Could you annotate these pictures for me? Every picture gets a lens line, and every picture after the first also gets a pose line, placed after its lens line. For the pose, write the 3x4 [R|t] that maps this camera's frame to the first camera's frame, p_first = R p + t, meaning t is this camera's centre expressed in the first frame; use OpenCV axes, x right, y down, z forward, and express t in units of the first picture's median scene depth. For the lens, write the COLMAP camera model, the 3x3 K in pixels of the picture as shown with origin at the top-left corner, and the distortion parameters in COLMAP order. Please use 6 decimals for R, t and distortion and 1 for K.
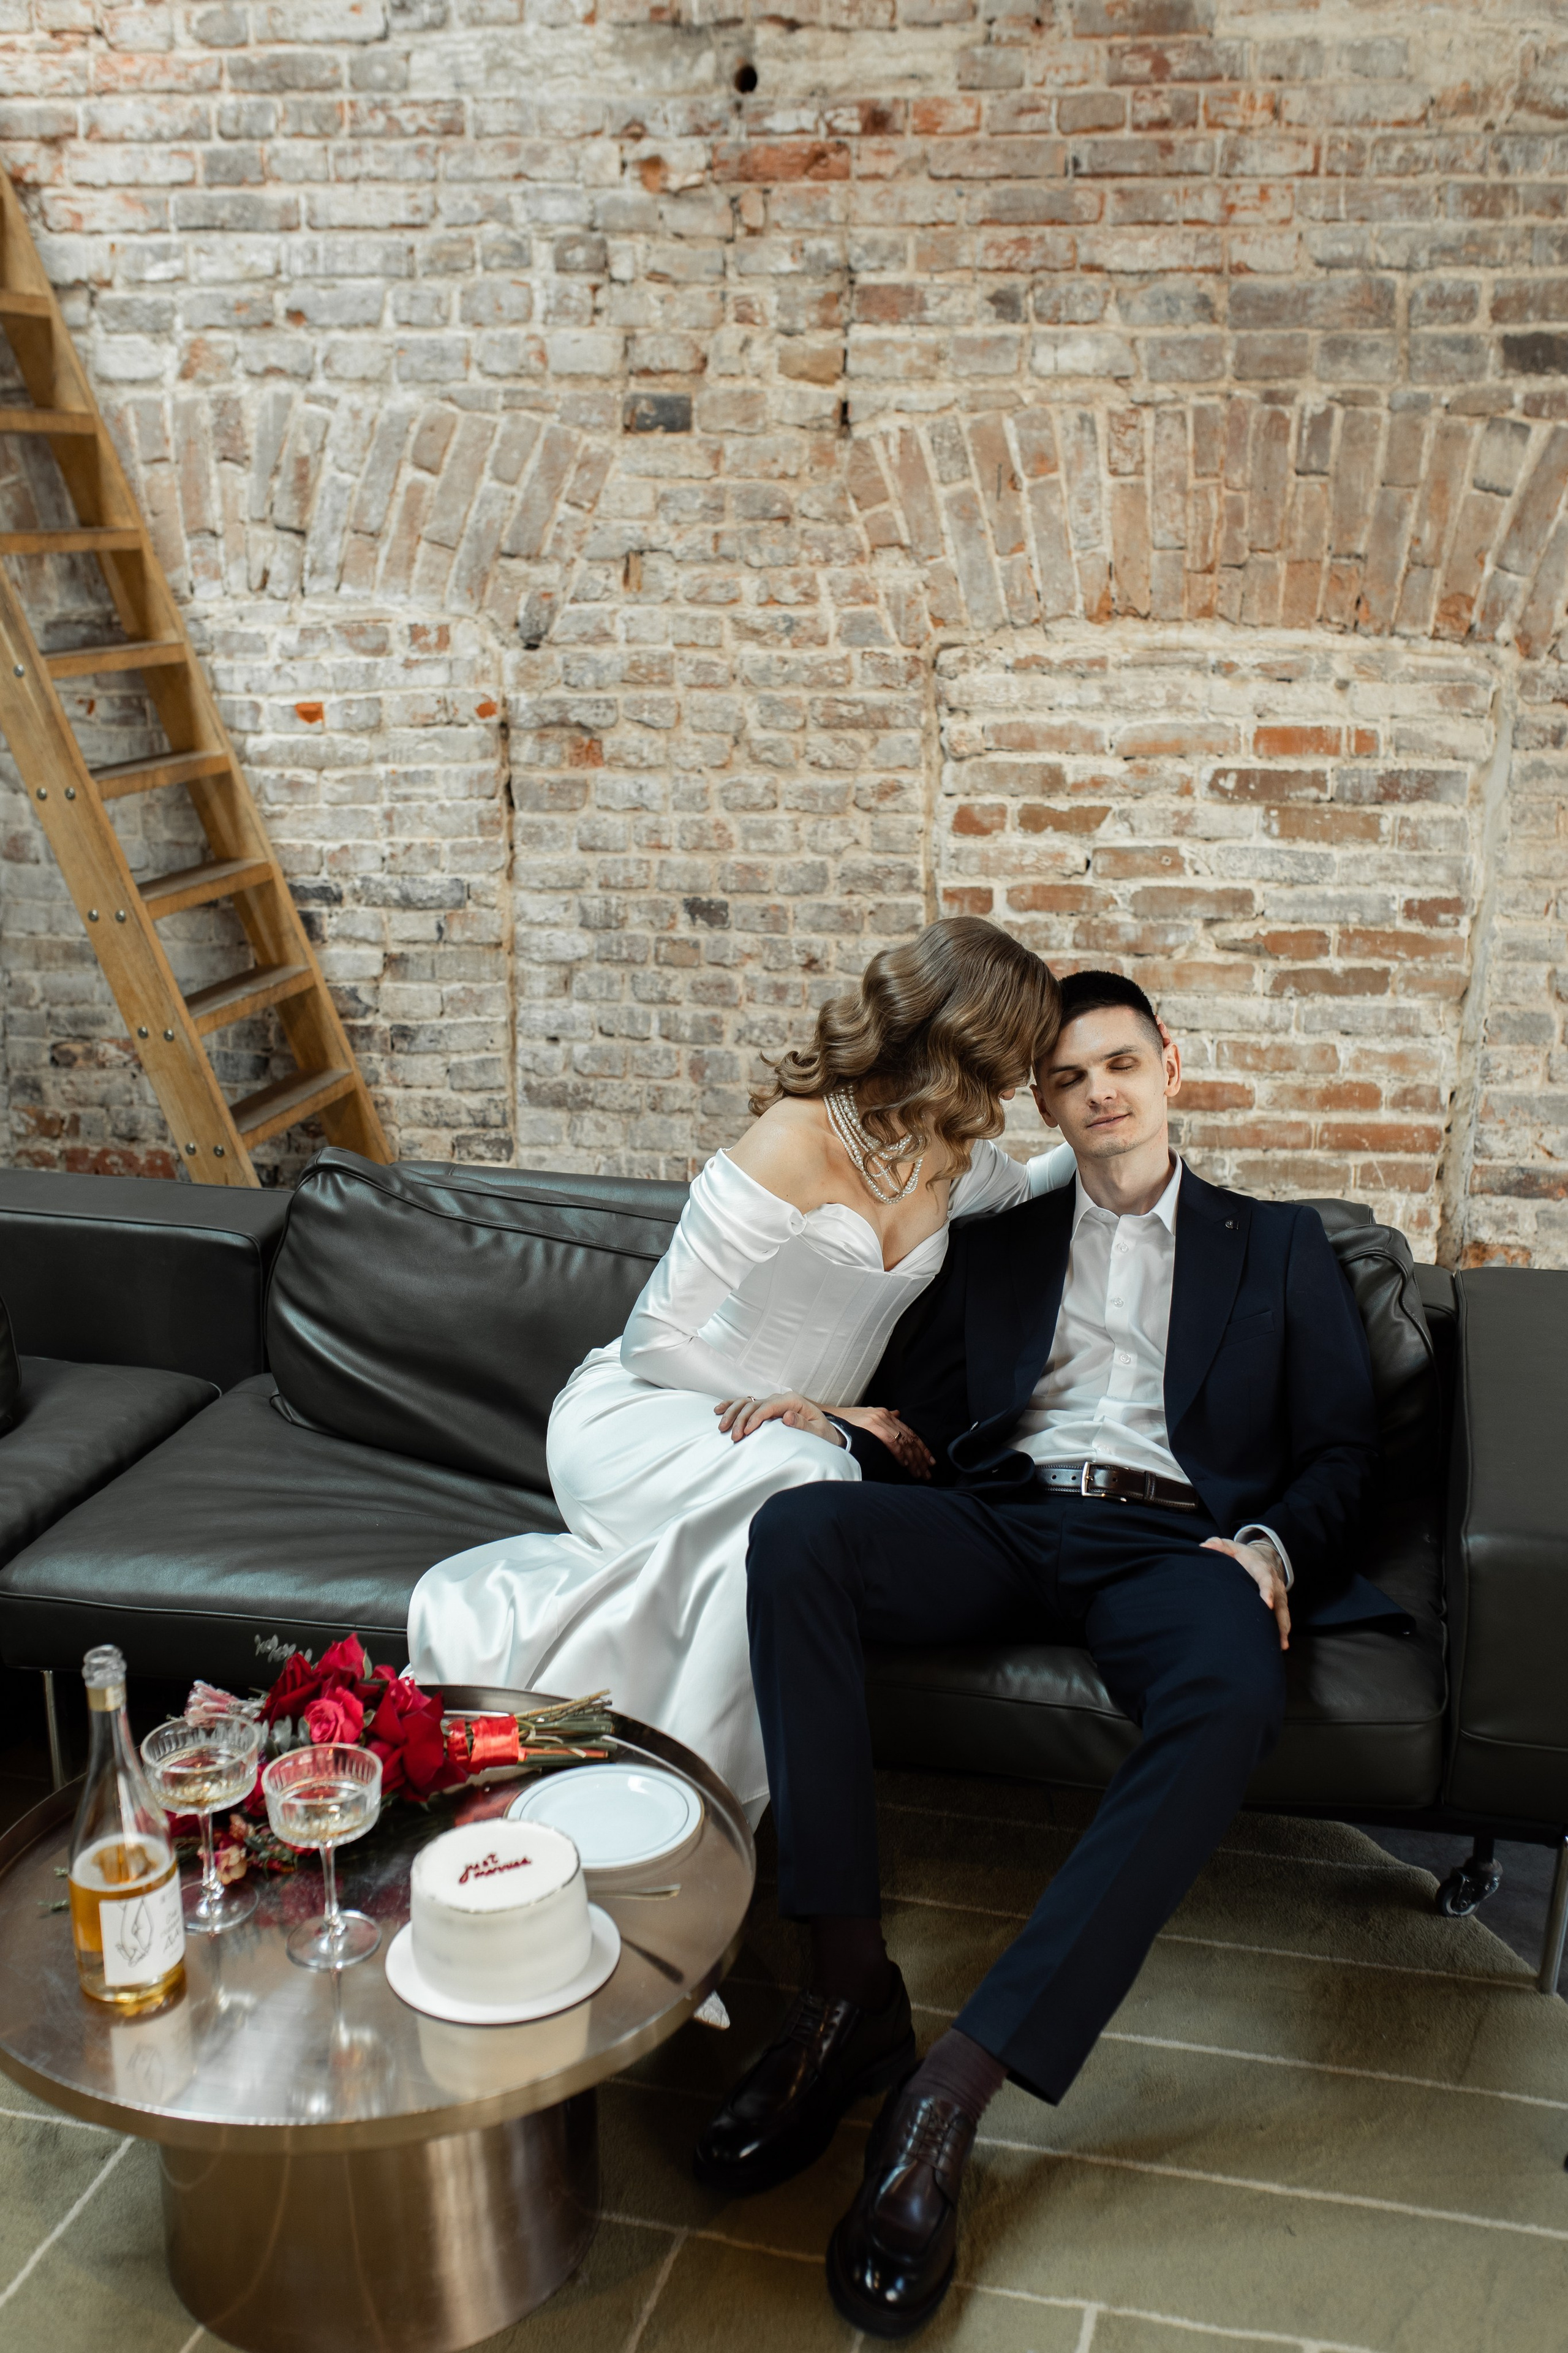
lens RADIAL K [[2316.9, 0, 803.8], [0, 2316.9, 1147.0], [0, 0, 1]] dist [-0.000933, 0.000000]
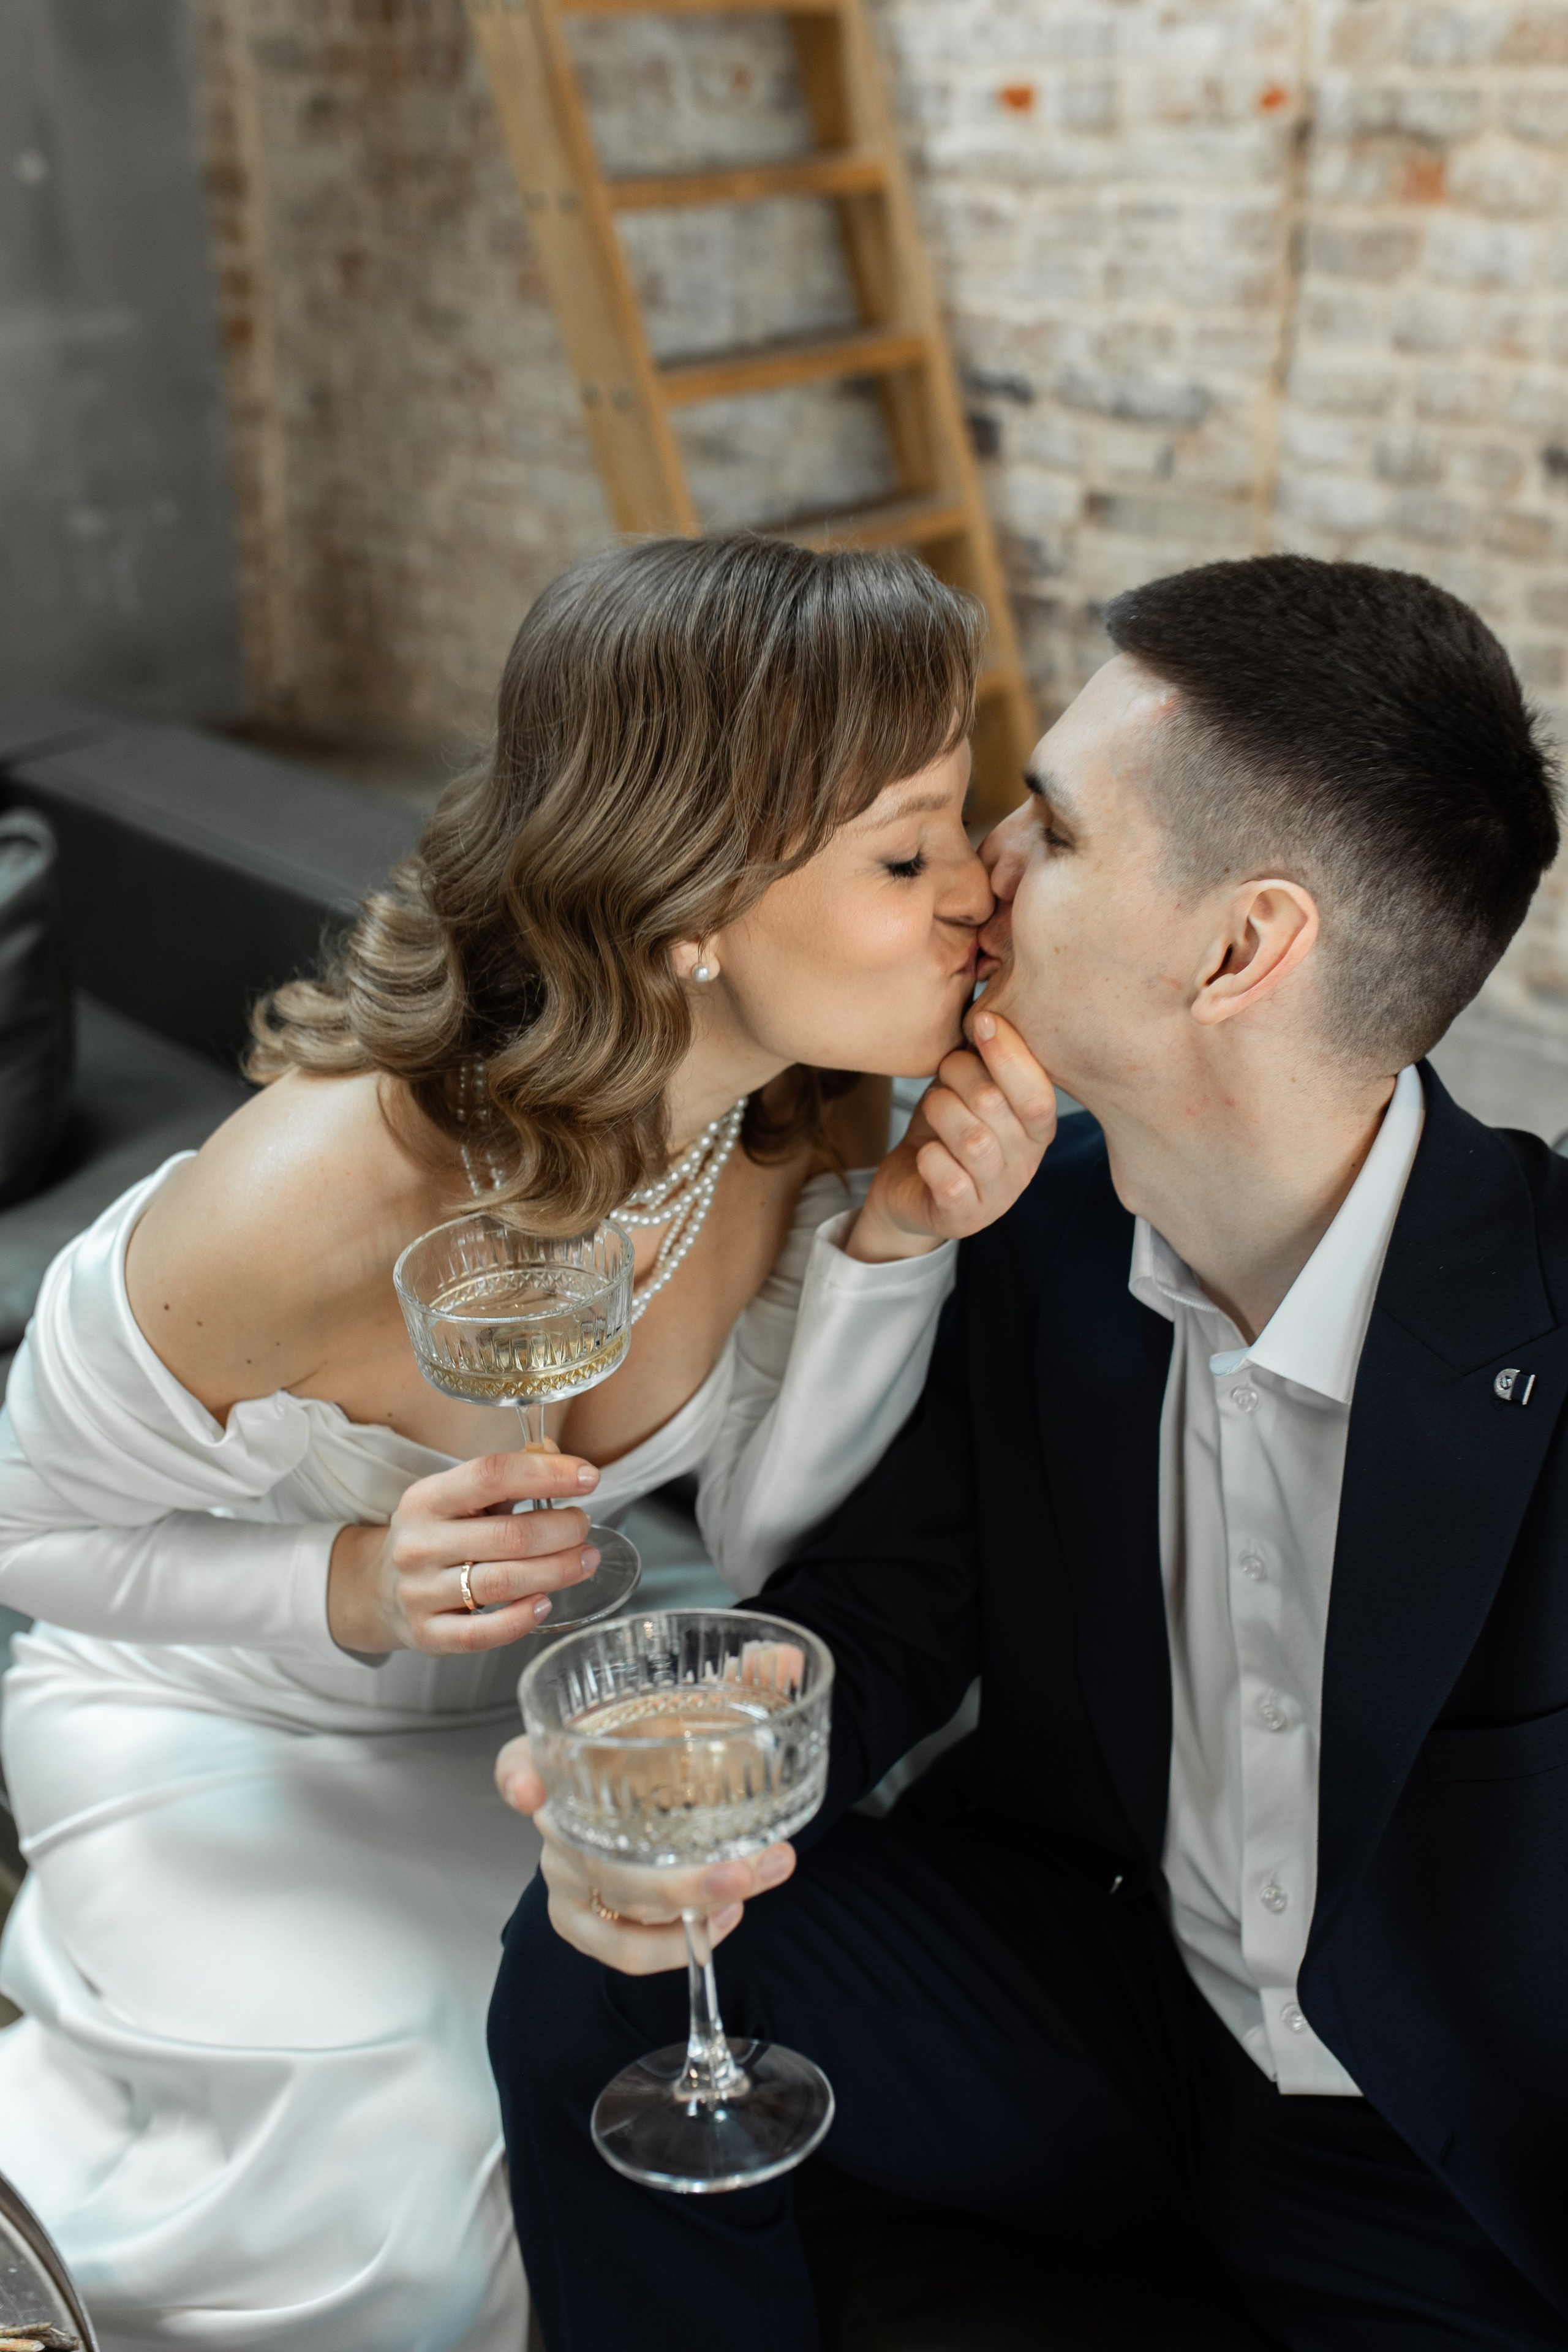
lens RADIAL K [[2316.1, 0, 831.0], [0, 2316.1, 1192.6], [0, 0, 1]] dist [-0.000933, 0.000000]
pose [[0.891332, 0.217927, -0.397536, 0.070486], [-0.126544, 0.961628, 0.243430, -0.043772], [0.435332, -0.166672, 0.884707, 0.357075]]
